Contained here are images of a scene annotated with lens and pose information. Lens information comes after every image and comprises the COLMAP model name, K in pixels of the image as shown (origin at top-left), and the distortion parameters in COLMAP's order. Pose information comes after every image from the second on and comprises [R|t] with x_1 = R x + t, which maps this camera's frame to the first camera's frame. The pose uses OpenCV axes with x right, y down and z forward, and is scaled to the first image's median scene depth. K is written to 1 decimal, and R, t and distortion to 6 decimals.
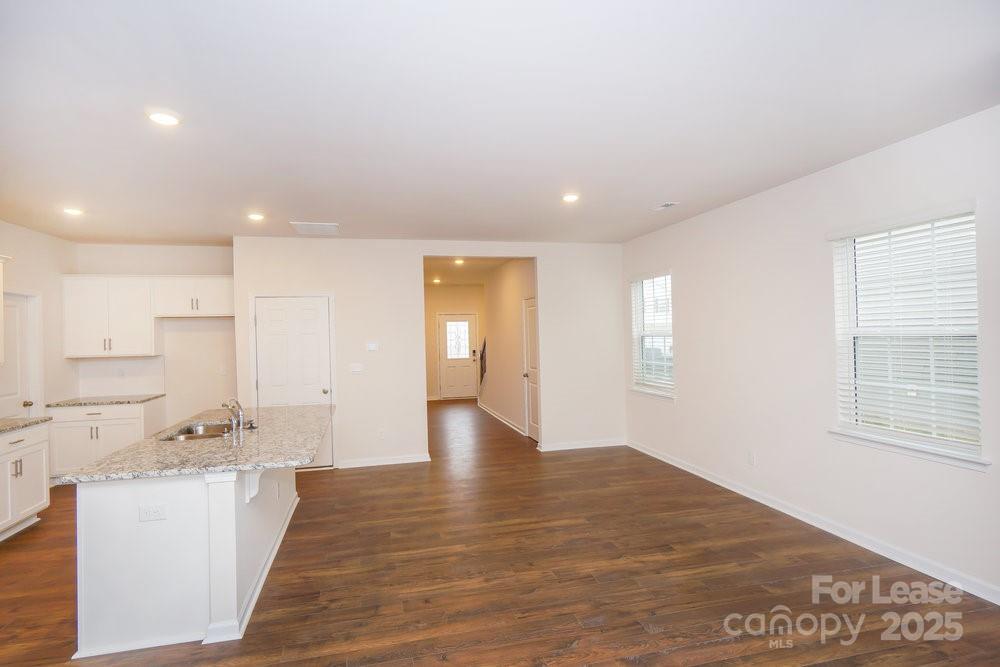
lens RADIAL K [[492.3, 0, 485.7], [0, 492.3, 332.6], [0, 0, 1]] dist [-0.003070, -0.000543]
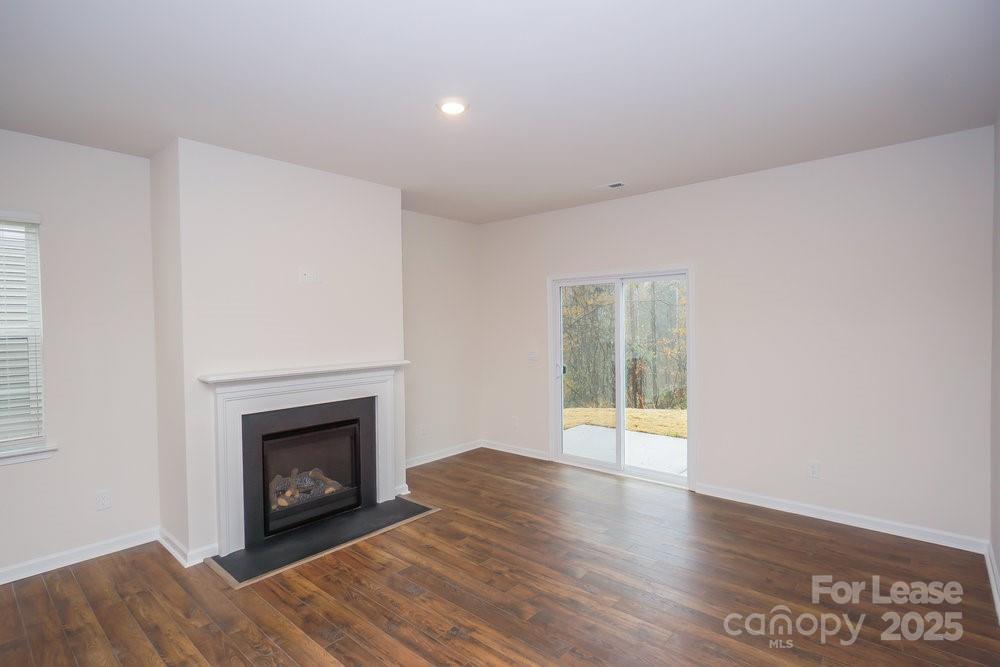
lens RADIAL K [[492.3, 0, 485.7], [0, 492.3, 332.6], [0, 0, 1]] dist [-0.003070, -0.000543]
pose [[-0.569229, 0.010813, 0.822108, -0.337618], [0.024000, 0.999706, 0.003469, 0.012396], [-0.821829, 0.021705, -0.569321, 0.573380]]
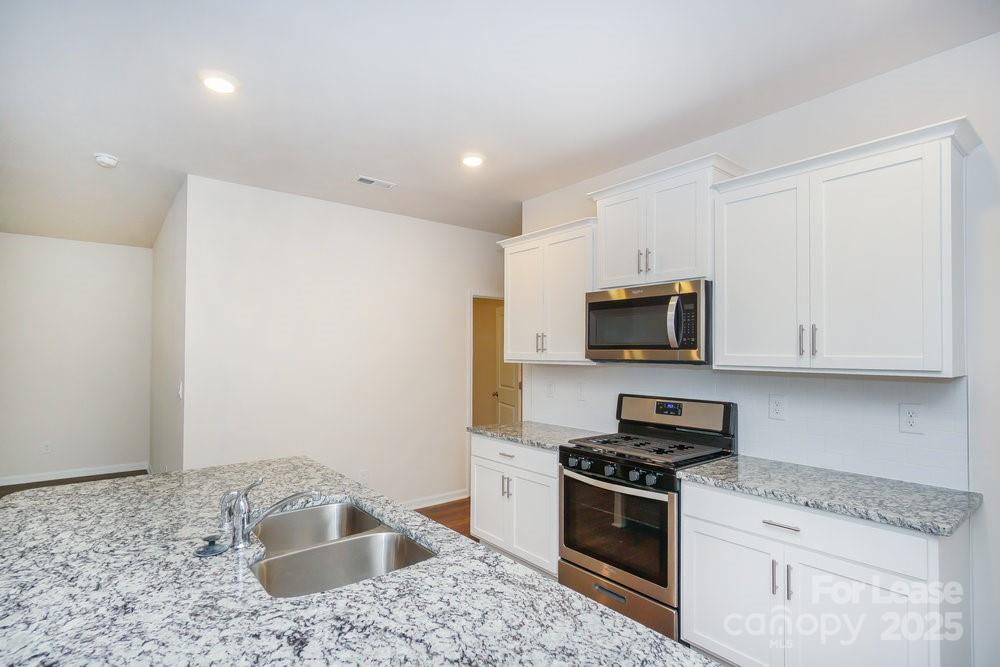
lens RADIAL K [[496.2, 0, 488.4], [0, 496.2, 342.0], [0, 0, 1]] dist [-0.003334, 0.000003]
pose [[-0.908775, 0.007824, -0.417212, -0.465320], [0.015980, 0.999743, -0.016060, 0.037878], [0.416980, -0.021262, -0.908667, 1.308389]]
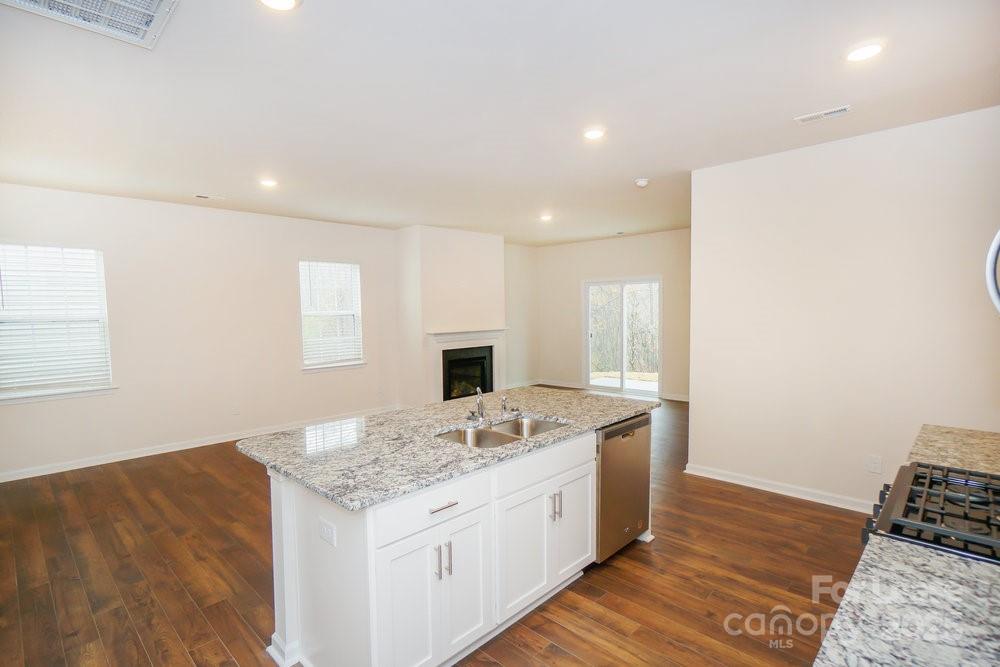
lens RADIAL K [[492.3, 0, 485.7], [0, 492.3, 332.6], [0, 0, 1]] dist [-0.003070, -0.000543]
pose [[-0.526743, -0.014376, 0.849903, -1.062045], [0.022985, 0.999250, 0.031147, 0.027306], [-0.849714, 0.035942, -0.526017, 1.271986]]
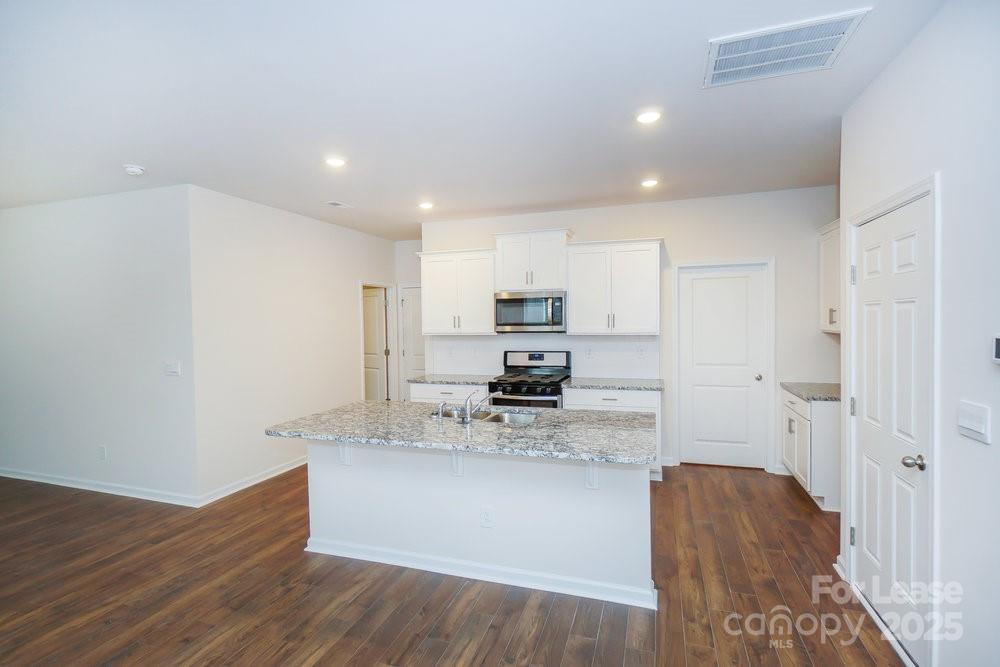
lens RADIAL K [[492.3, 0, 485.7], [0, 492.3, 332.6], [0, 0, 1]] dist [-0.003070, -0.000543]
pose [[-0.541267, 0.050922, -0.839307, 0.202764], [0.029485, 0.998700, 0.041578, 0.001370], [0.840334, -0.002242, -0.542065, 1.366455]]
